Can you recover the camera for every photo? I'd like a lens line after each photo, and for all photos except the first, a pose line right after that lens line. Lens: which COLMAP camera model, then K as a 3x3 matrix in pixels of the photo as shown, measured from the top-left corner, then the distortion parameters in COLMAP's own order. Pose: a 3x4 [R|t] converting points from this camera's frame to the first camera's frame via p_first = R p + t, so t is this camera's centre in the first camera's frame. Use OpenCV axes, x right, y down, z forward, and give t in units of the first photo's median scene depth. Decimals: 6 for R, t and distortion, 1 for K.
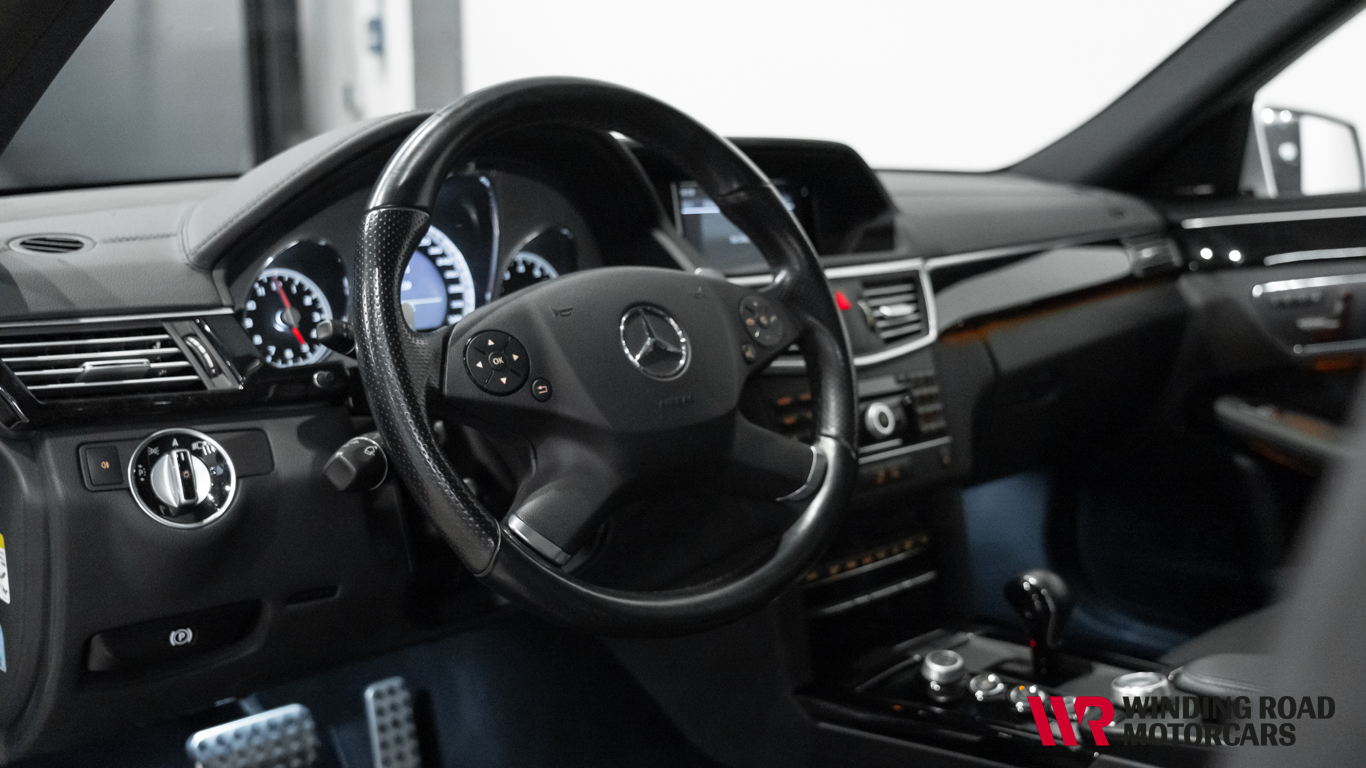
lens RADIAL K [[1405.1, 0, 683.0], [0, 1405.1, 384.0], [0, 0, 1]] dist [0.008616, 0.008739]
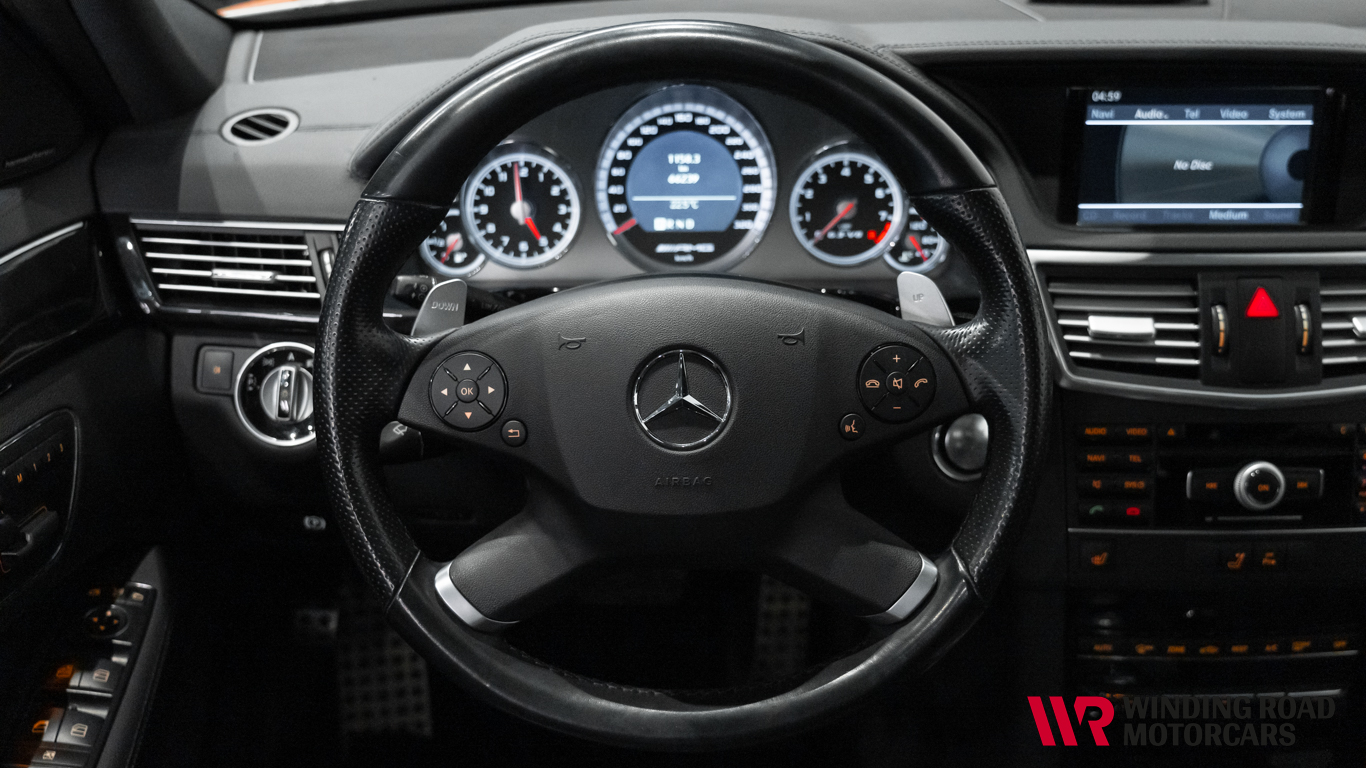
lens RADIAL K [[1441.9, 0, 683.0], [0, 1441.9, 384.0], [0, 0, 1]] dist [-0.008329, 0.013466]
pose [[0.745925, 0.301771, -0.593743, 0.401085], [-0.117900, 0.937214, 0.328223, -0.266286], [0.655512, -0.174828, 0.734669, 0.352557]]
